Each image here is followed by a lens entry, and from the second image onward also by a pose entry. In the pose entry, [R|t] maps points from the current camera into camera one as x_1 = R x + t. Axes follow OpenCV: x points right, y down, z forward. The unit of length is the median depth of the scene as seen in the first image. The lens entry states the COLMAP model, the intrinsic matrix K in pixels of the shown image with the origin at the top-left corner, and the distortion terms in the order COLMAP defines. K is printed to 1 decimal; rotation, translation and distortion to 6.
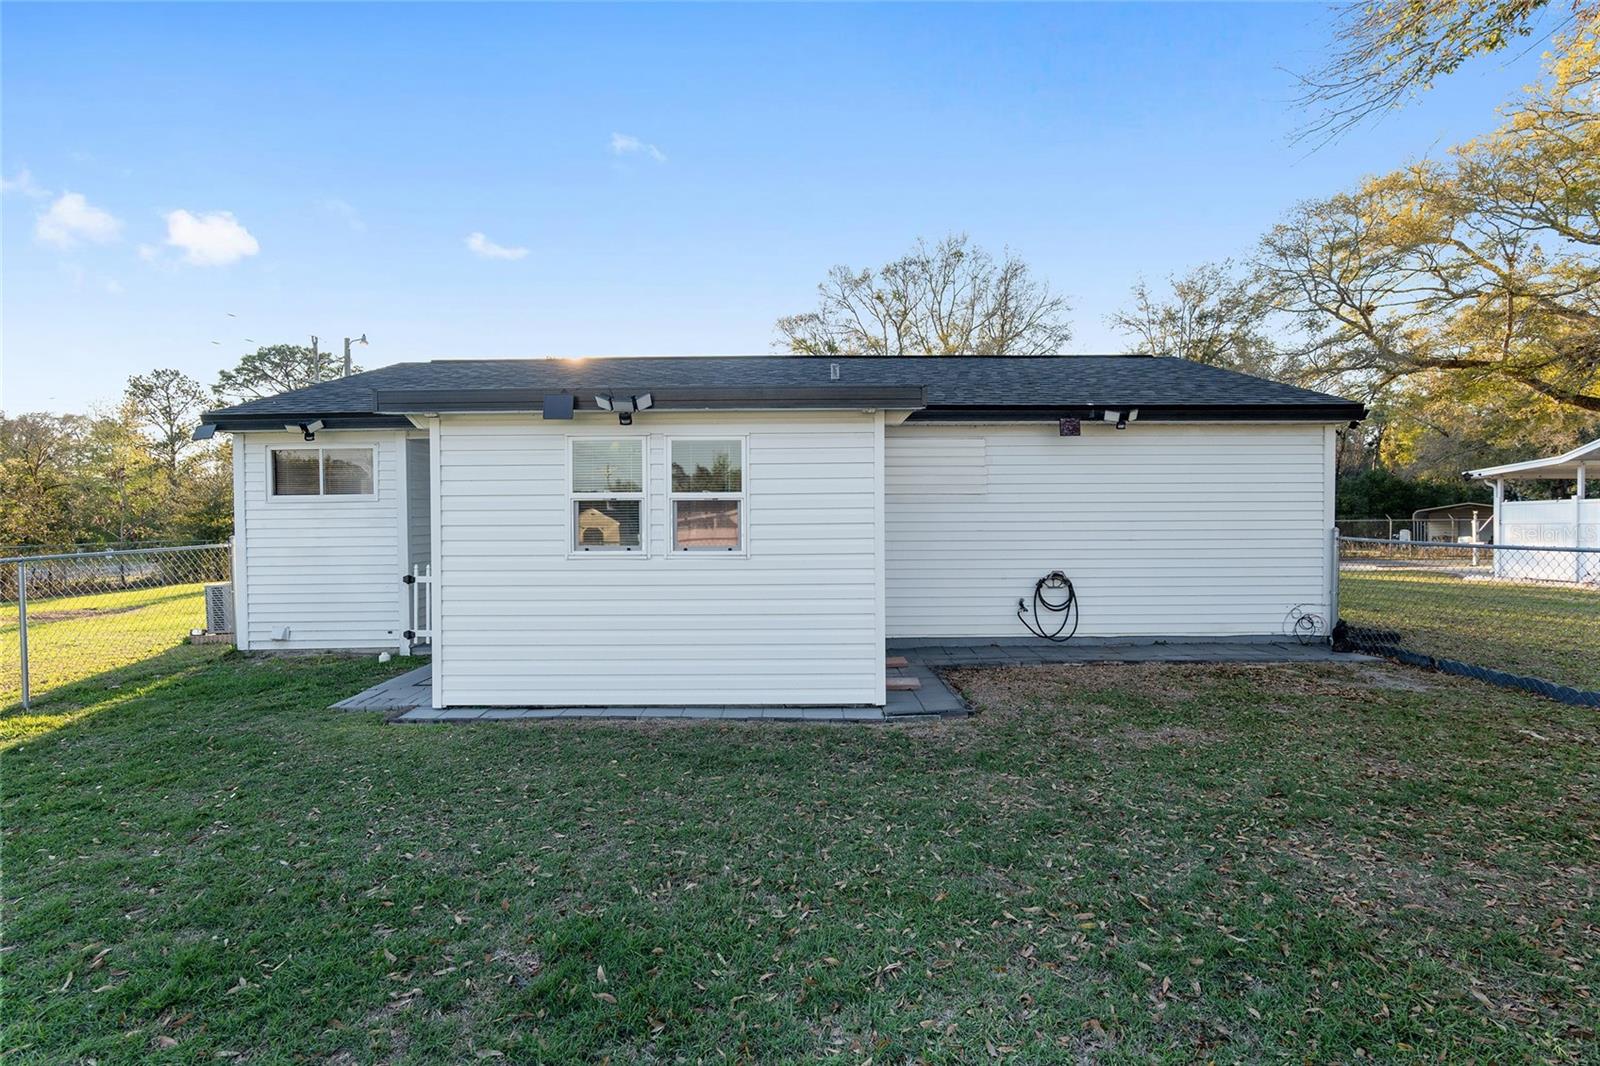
lens RADIAL K [[771.8, 0, 806.5], [0, 771.8, 531.3], [0, 0, 1]] dist [-0.009868, -0.000179]
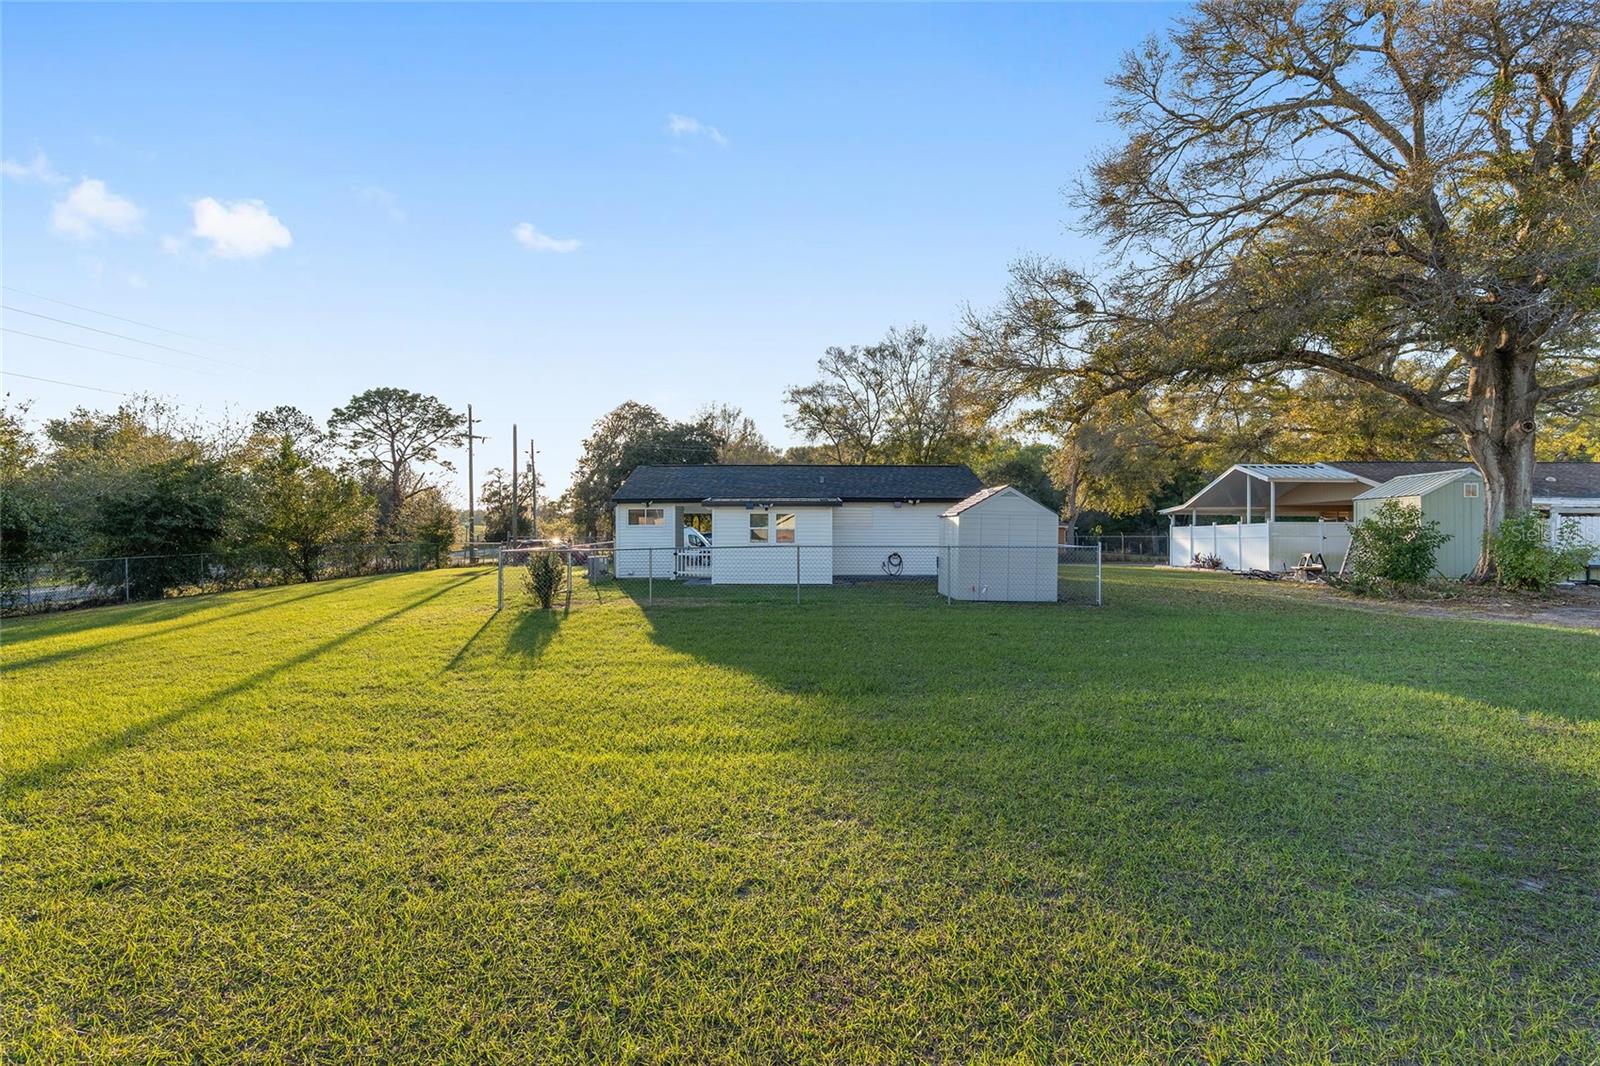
lens RADIAL K [[790.5, 0, 800.0], [0, 790.5, 533.0], [0, 0, 1]] dist [-0.004784, -0.000471]
pose [[0.999937, 0.007449, -0.008372, -0.003195], [-0.007565, 0.999876, -0.013823, 0.004301], [0.008268, 0.013886, 0.999869, -0.404828]]
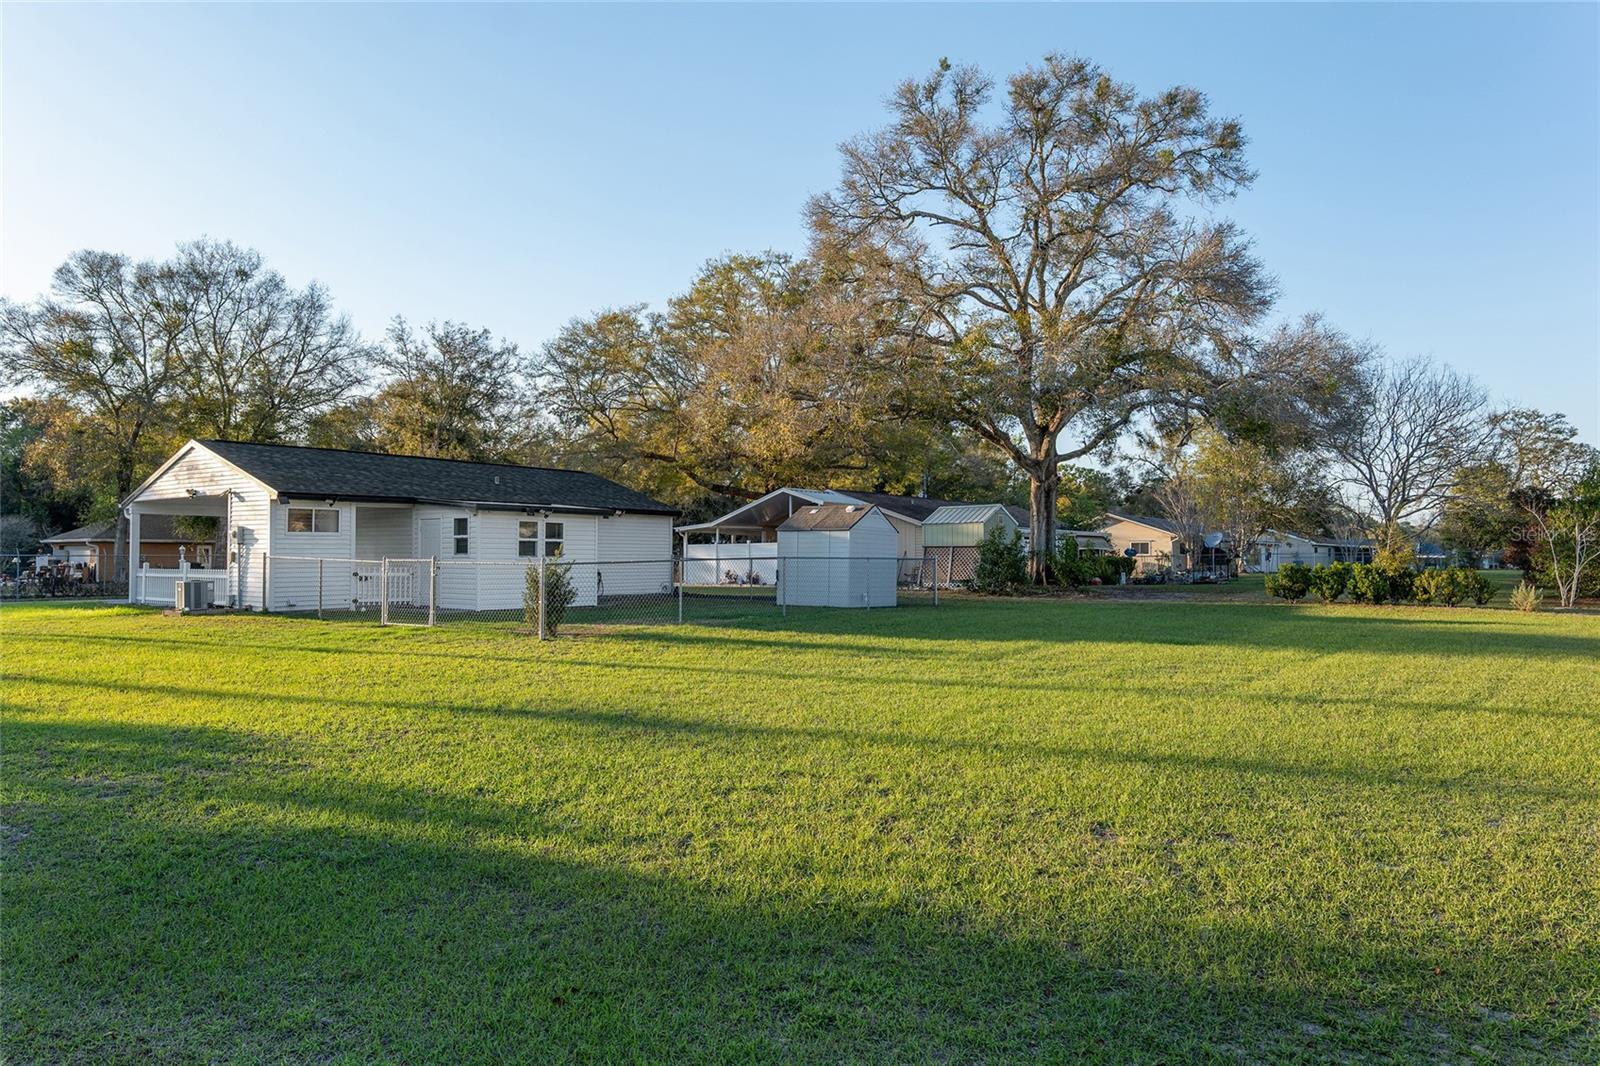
lens RADIAL K [[1042.7, 0, 802.5], [0, 1042.7, 532.5], [0, 0, 1]] dist [0.004076, 0.000546]
pose [[0.609289, 0.027055, 0.792486, -0.404919], [0.004130, 0.999296, -0.037291, 0.012083], [-0.792937, 0.025994, 0.608749, -0.335288]]
